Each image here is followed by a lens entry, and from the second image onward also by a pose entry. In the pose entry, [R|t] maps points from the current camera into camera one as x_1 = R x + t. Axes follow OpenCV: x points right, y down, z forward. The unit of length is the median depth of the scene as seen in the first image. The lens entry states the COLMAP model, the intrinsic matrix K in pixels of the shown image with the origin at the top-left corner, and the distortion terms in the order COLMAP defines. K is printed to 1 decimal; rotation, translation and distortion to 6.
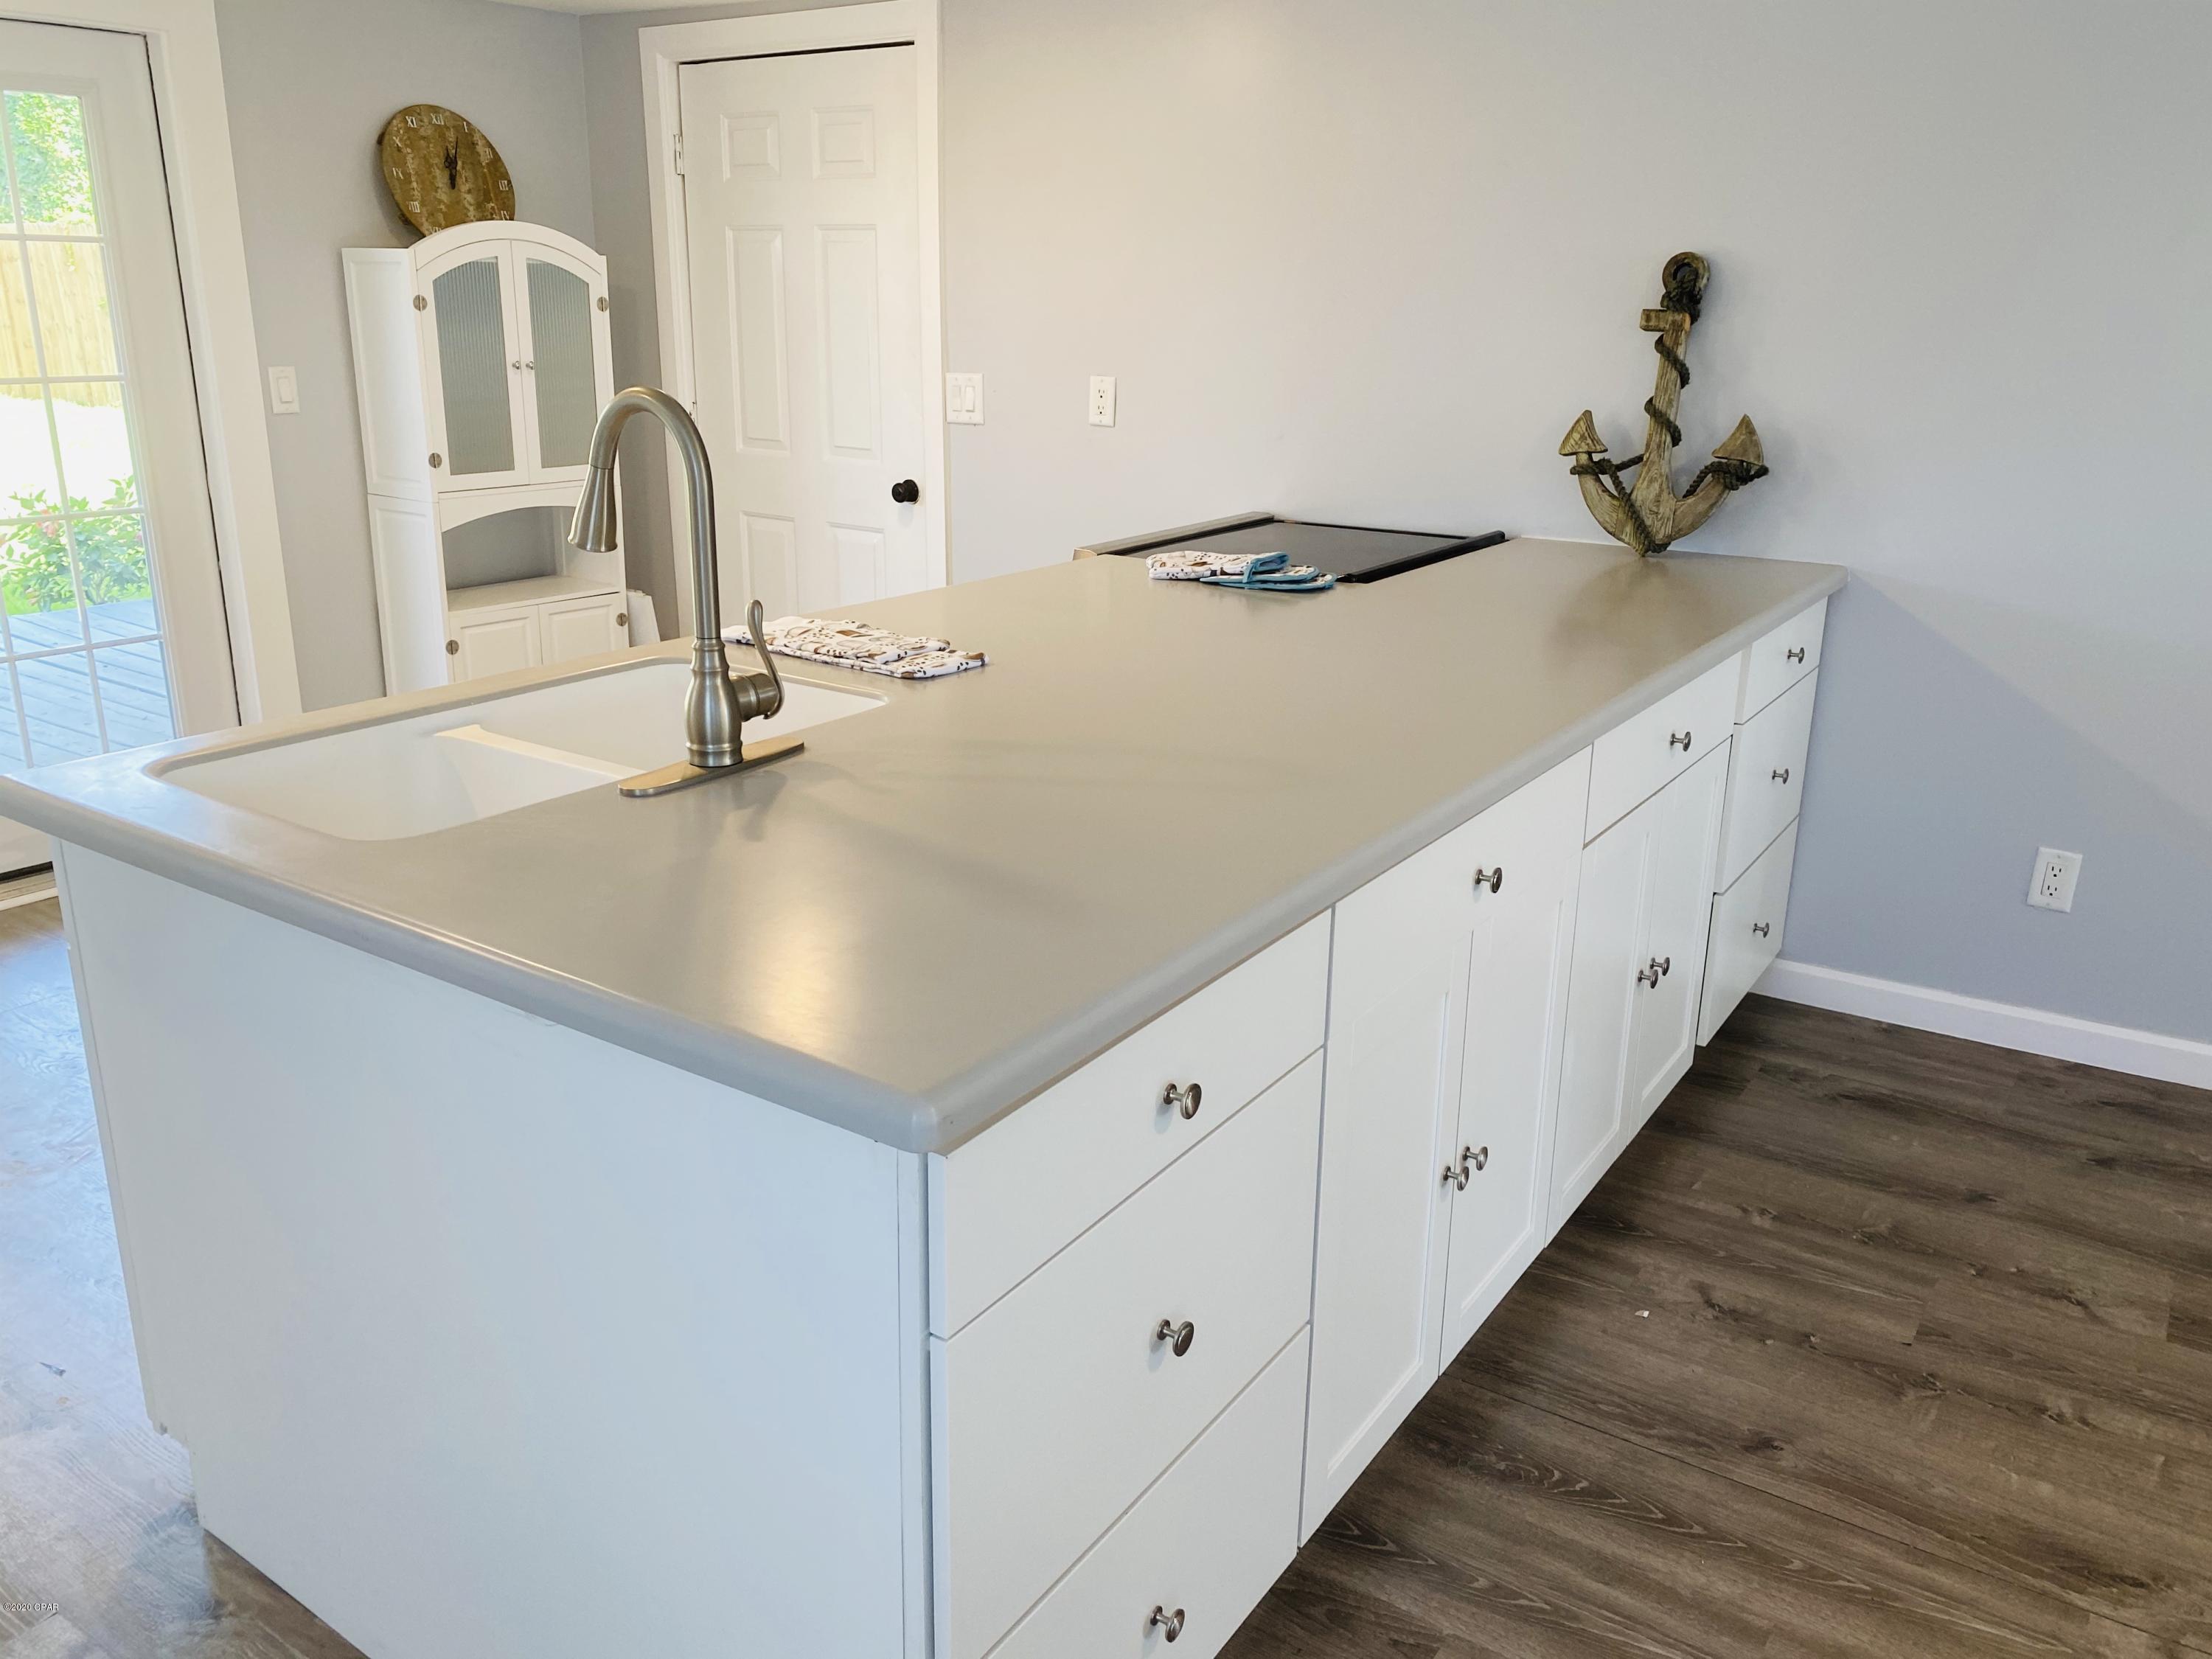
lens RADIAL K [[1689.9, 0, 1106.0], [0, 1689.9, 829.5], [0, 0, 1]] dist [0.069527, -0.132720]
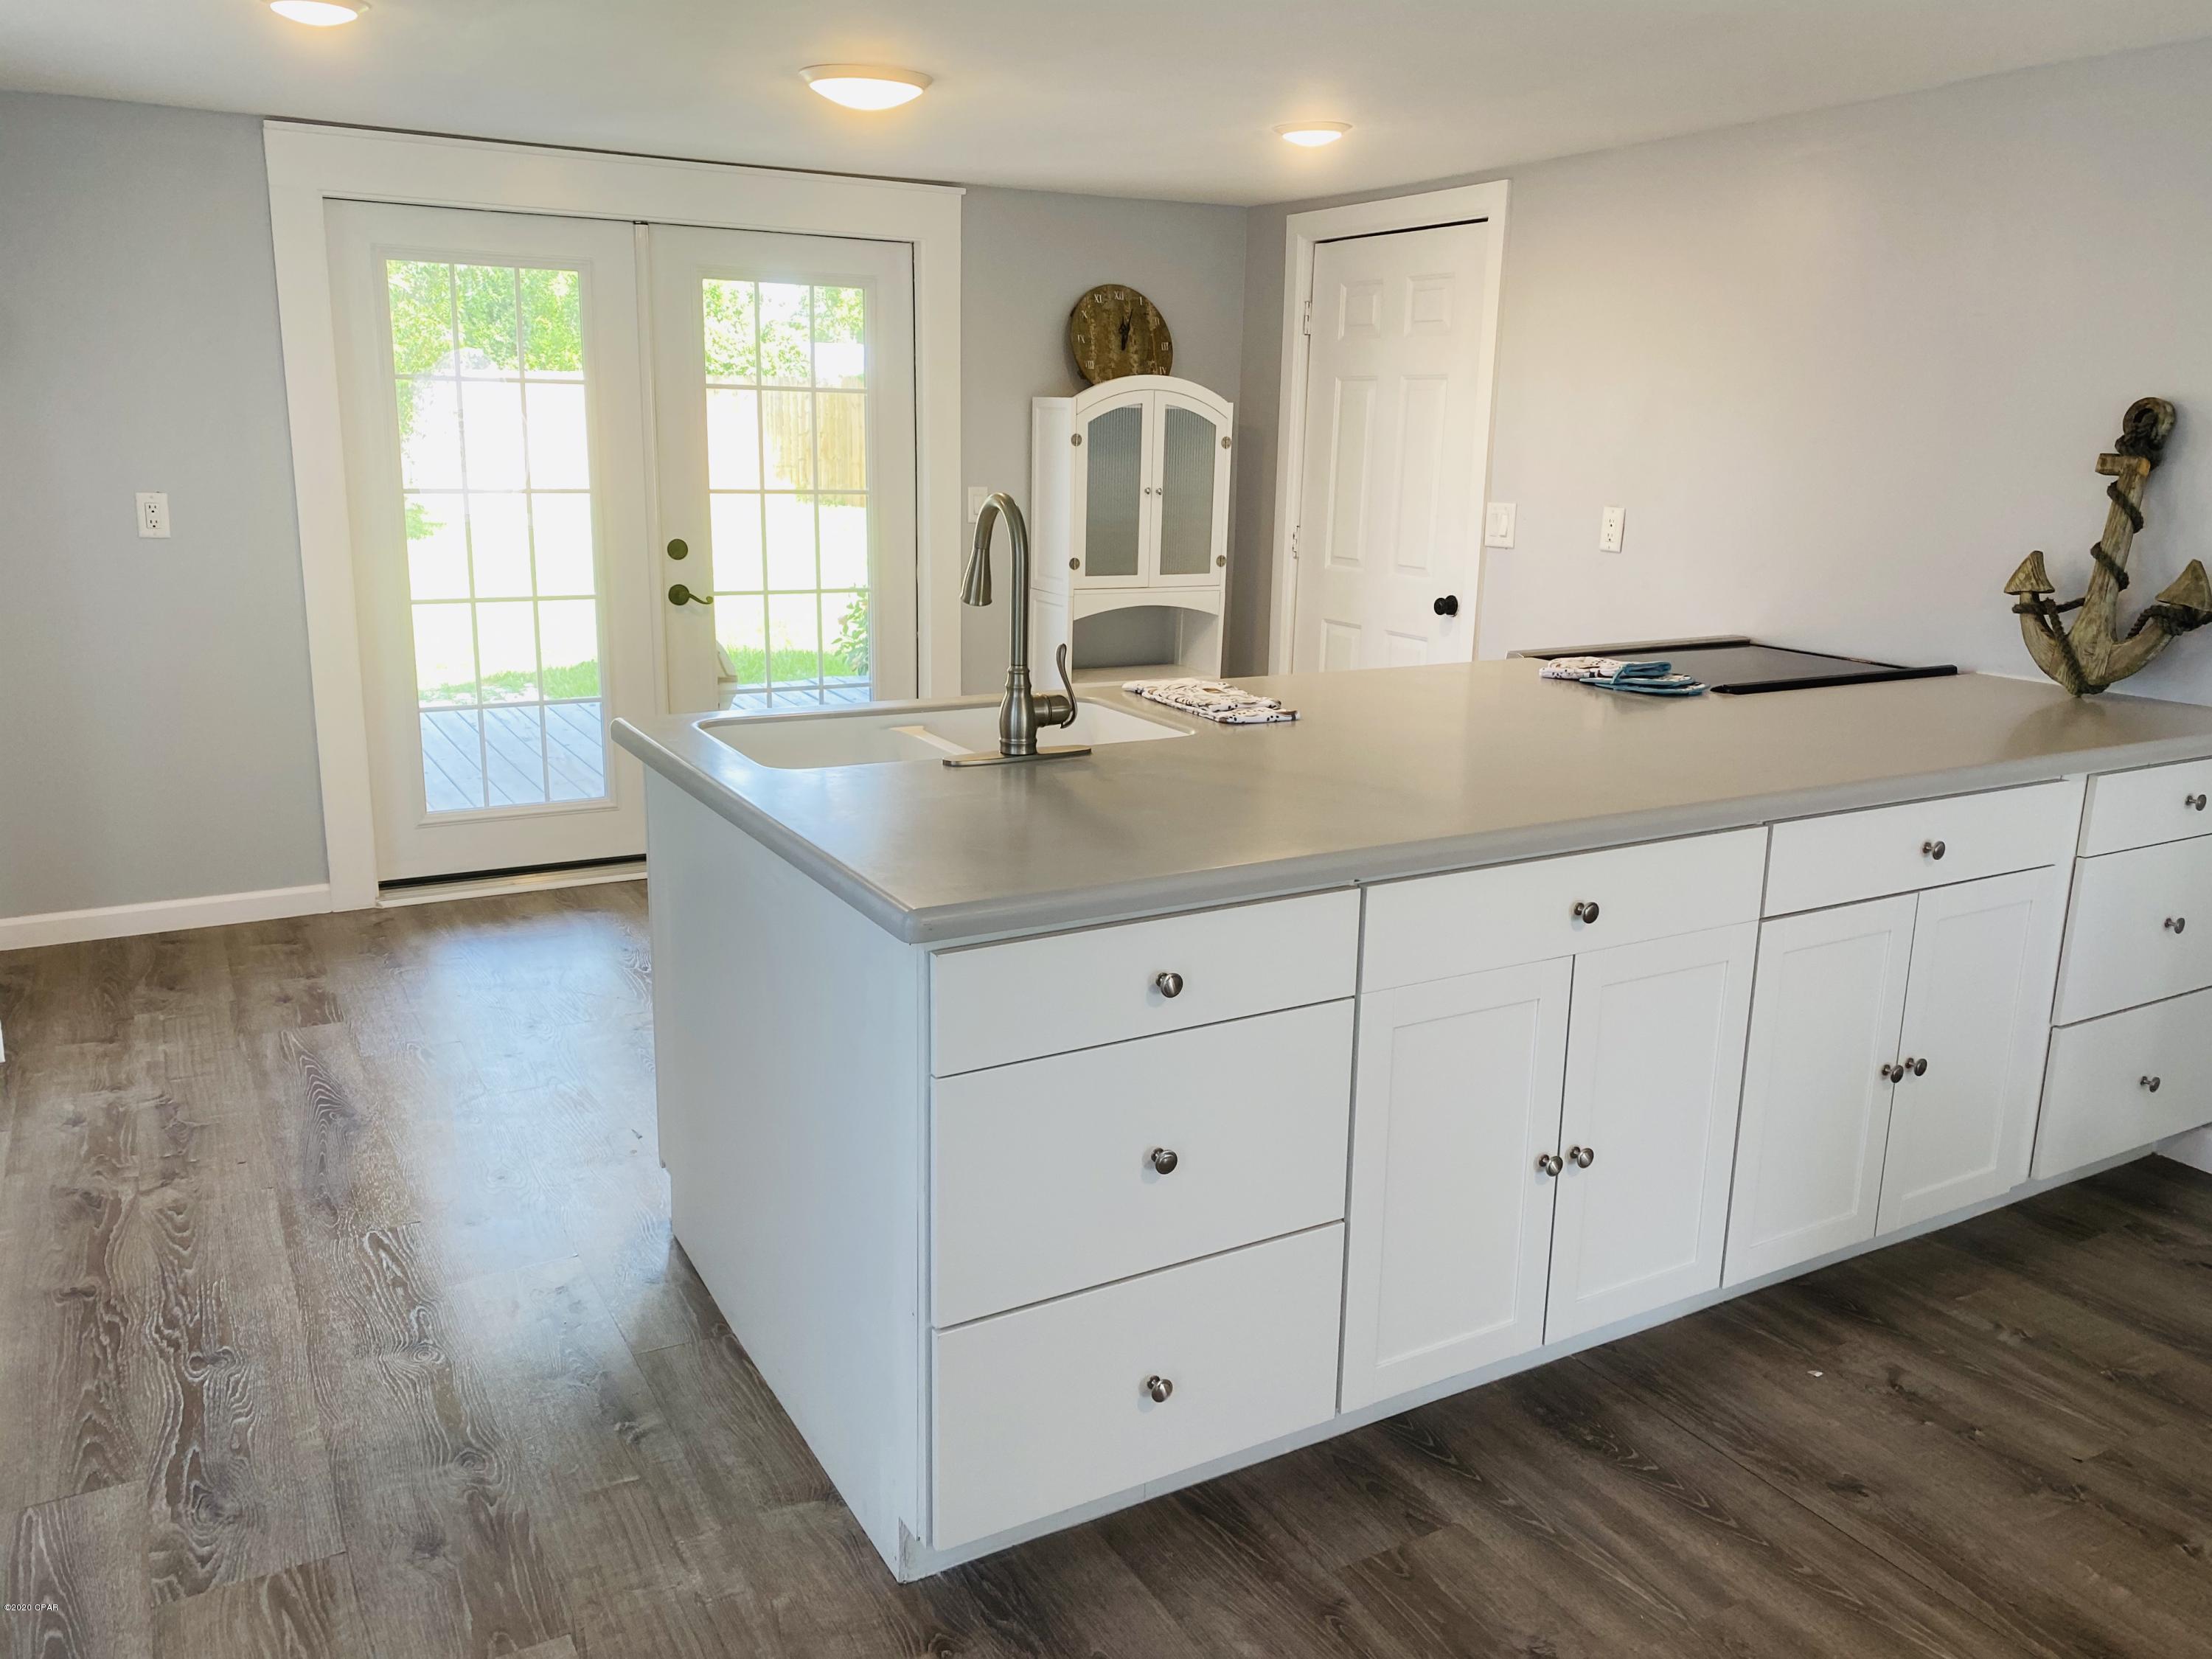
lens RADIAL K [[1679.8, 0, 1109.2], [0, 1679.8, 871.1], [0, 0, 1]] dist [0.079165, -0.154526]
pose [[0.895328, 0.118219, -0.429432, 0.251245], [-0.141348, 0.989710, -0.022240, 0.043555], [0.422384, 0.080612, 0.902825, -0.128242]]
